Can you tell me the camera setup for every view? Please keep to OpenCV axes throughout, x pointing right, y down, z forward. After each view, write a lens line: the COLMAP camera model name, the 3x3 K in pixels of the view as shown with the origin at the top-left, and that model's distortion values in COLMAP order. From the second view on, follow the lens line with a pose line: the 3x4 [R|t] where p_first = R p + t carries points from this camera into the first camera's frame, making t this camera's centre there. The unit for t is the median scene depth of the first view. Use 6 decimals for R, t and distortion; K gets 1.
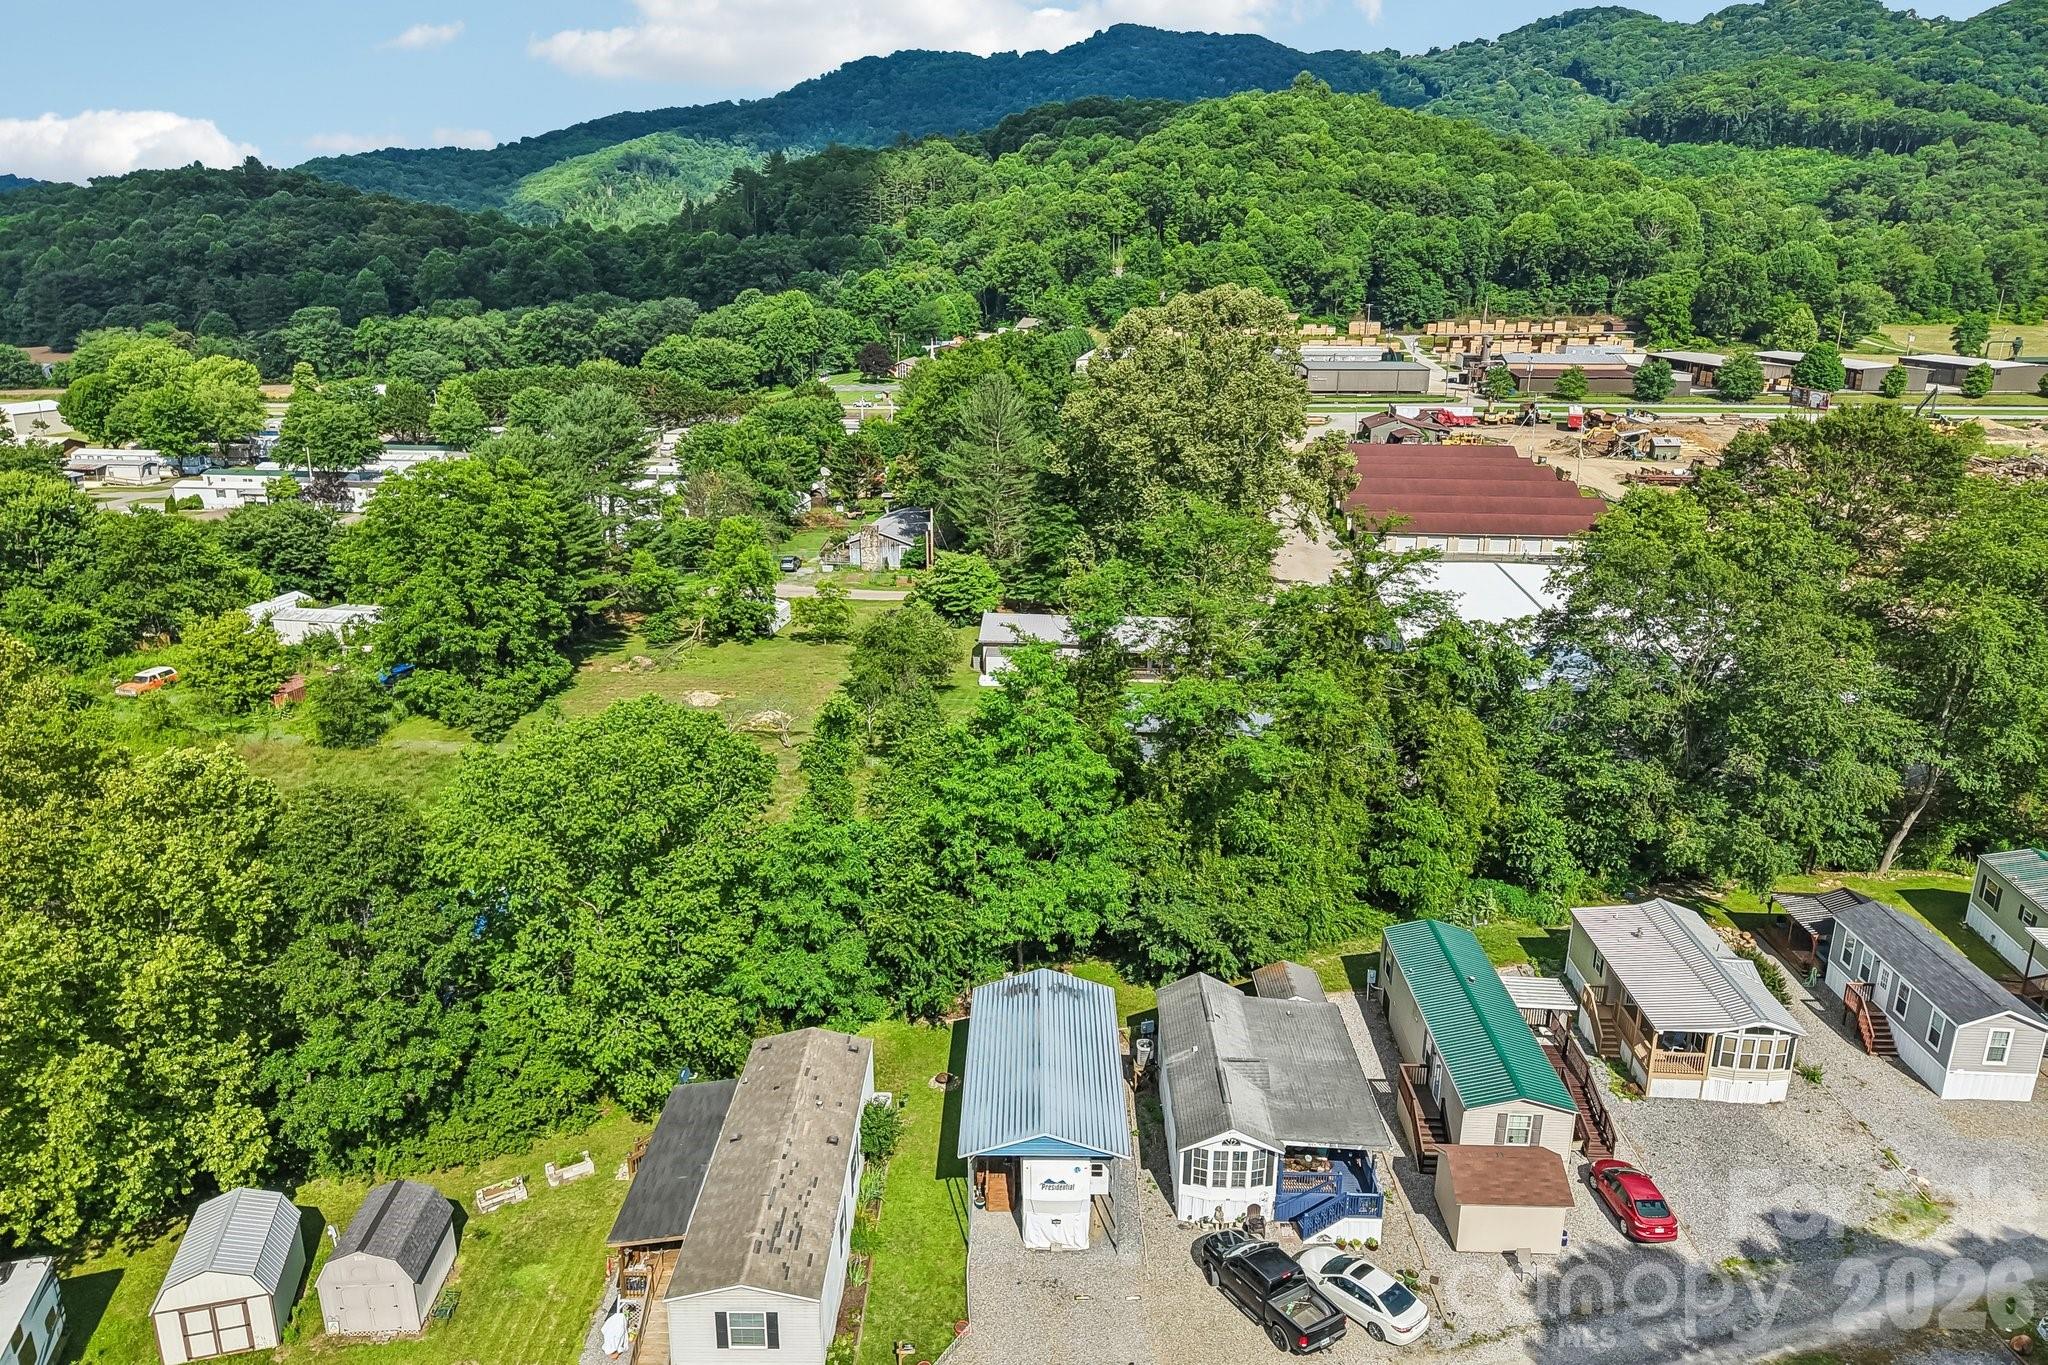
lens RADIAL K [[1377.1, 0, 1024.0], [0, 1377.1, 682.5], [0, 0, 1]] dist [0.035085, -0.035410]
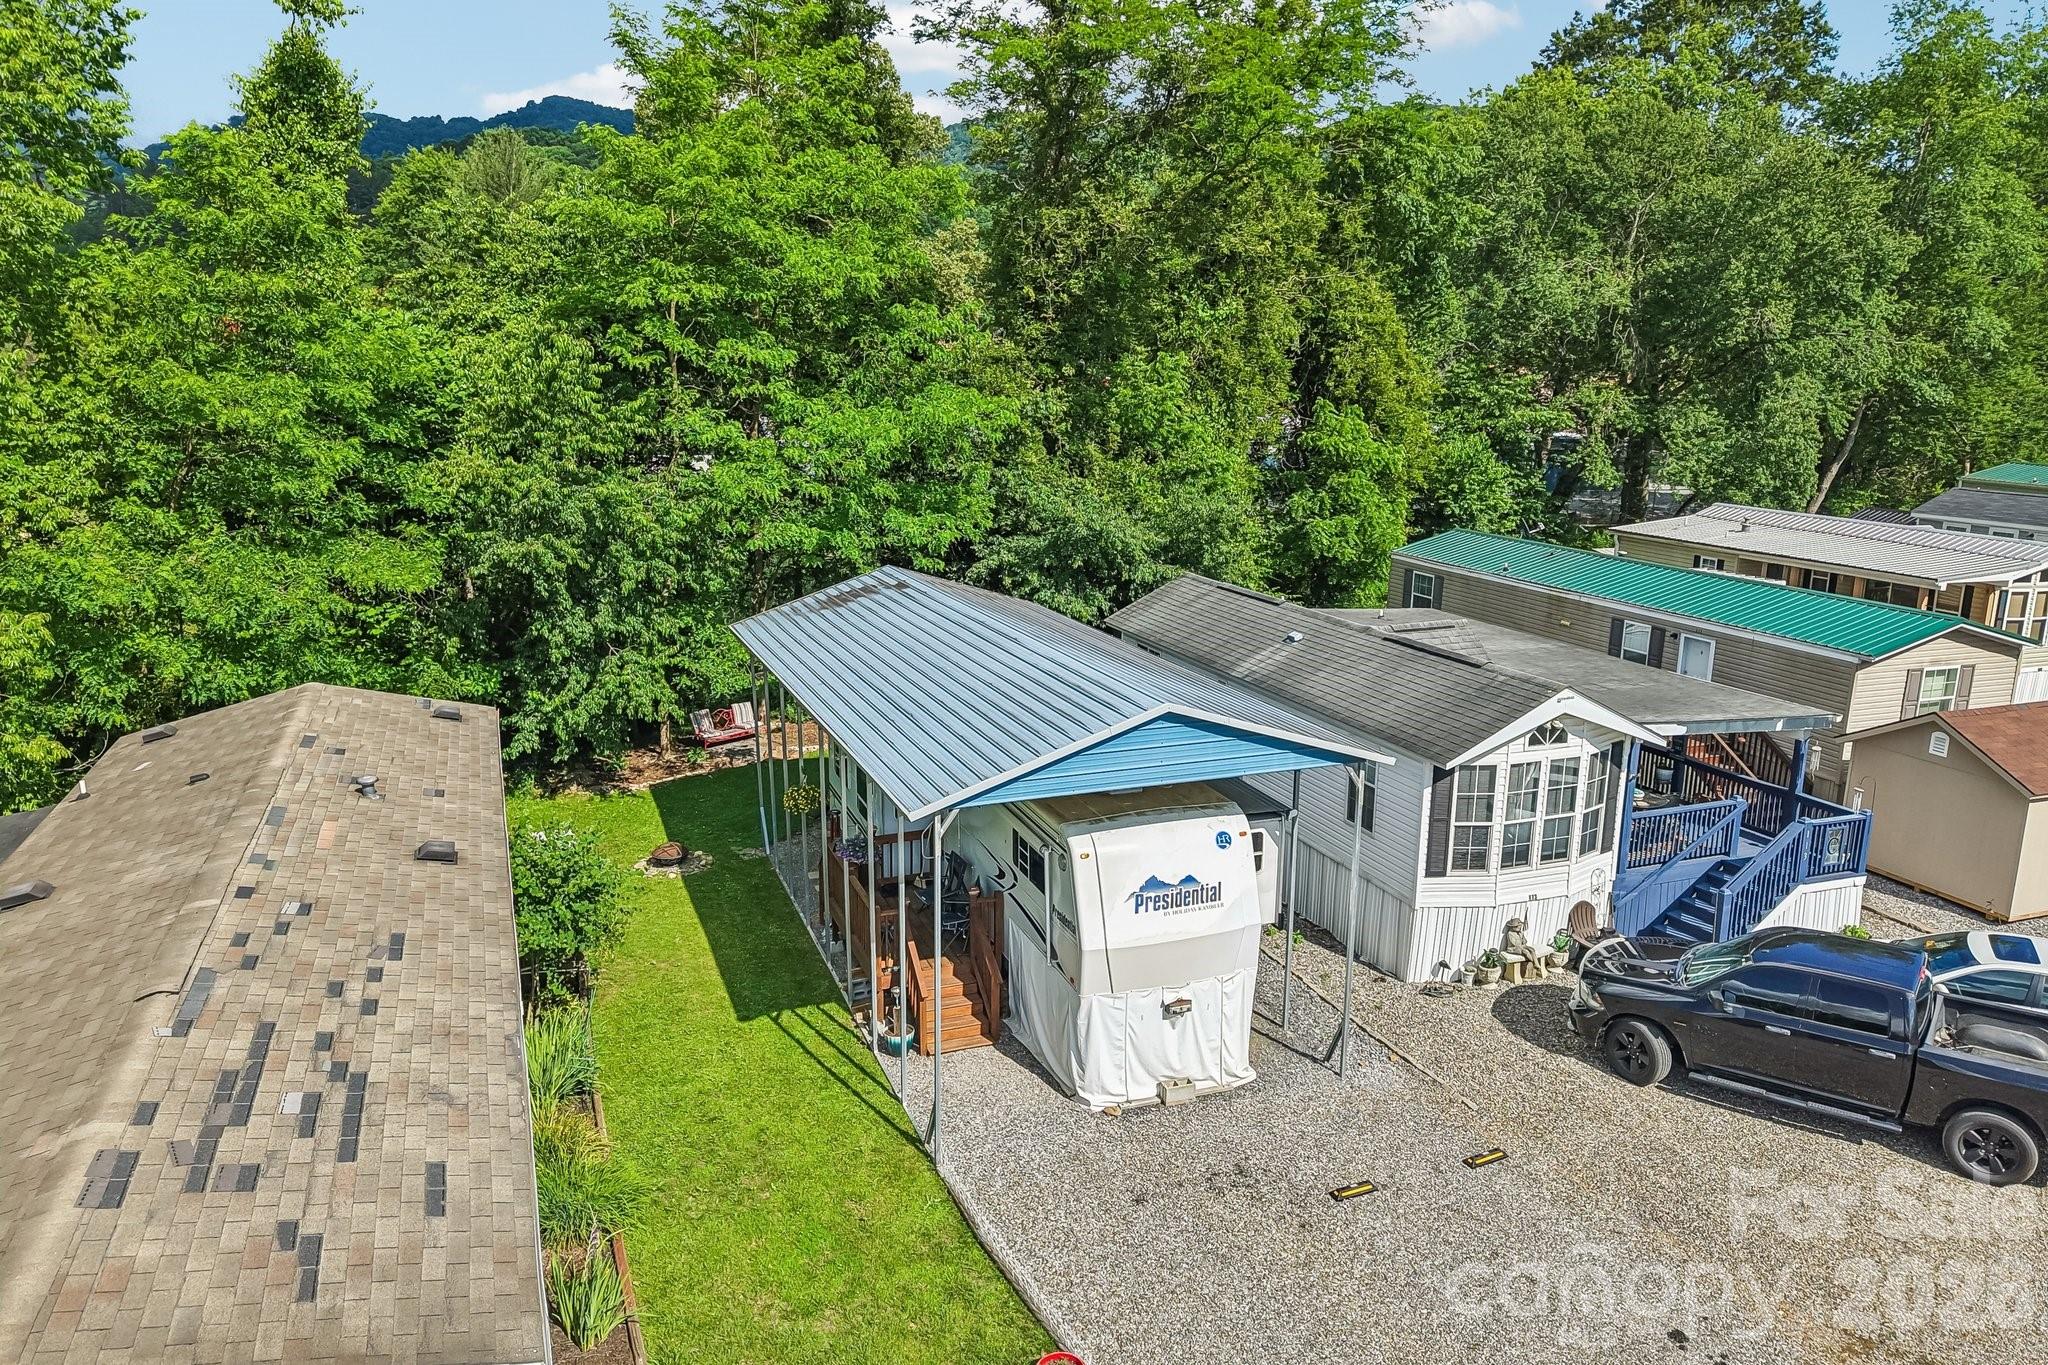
lens RADIAL K [[1377.1, 0, 1024.0], [0, 1377.1, 682.5], [0, 0, 1]] dist [0.035085, -0.035410]
pose [[0.931112, -0.087267, 0.354141, -0.121086], [0.110315, 0.992860, -0.045382, 0.314545], [-0.347652, 0.081322, 0.934090, 0.677809]]
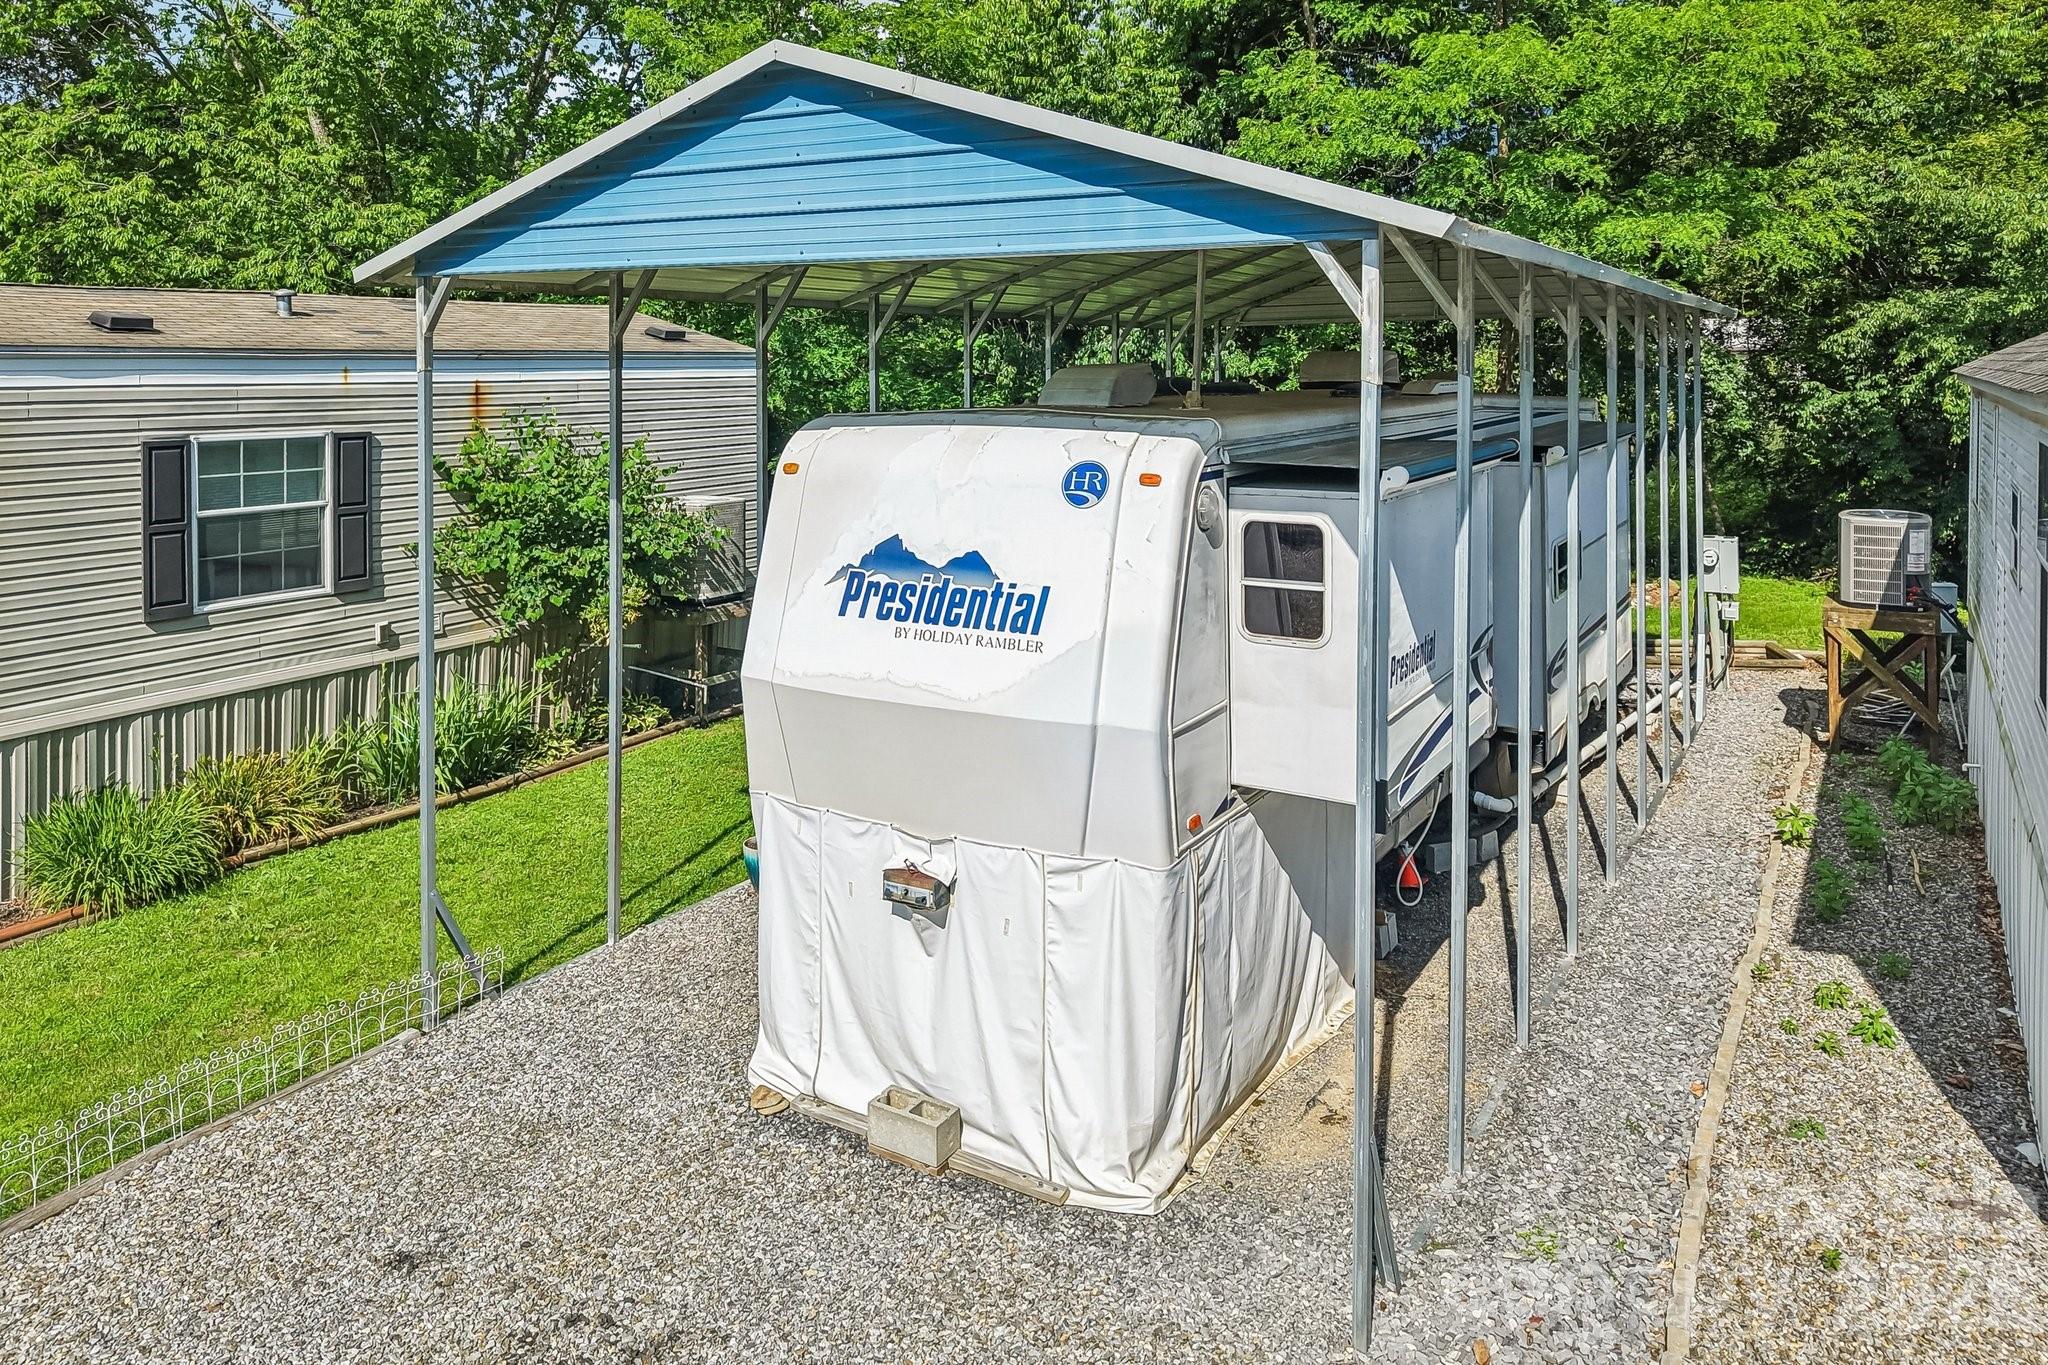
lens RADIAL K [[1480.6, 0, 1024.0], [0, 1480.6, 375.0], [0, 0, 1]] dist [0.003694, 0.000844]
pose [[0.870478, -0.001730, -0.492204, 0.099106], [-0.139139, 0.958342, -0.249440, 0.367413], [0.472132, 0.285617, 0.833975, 0.855569]]
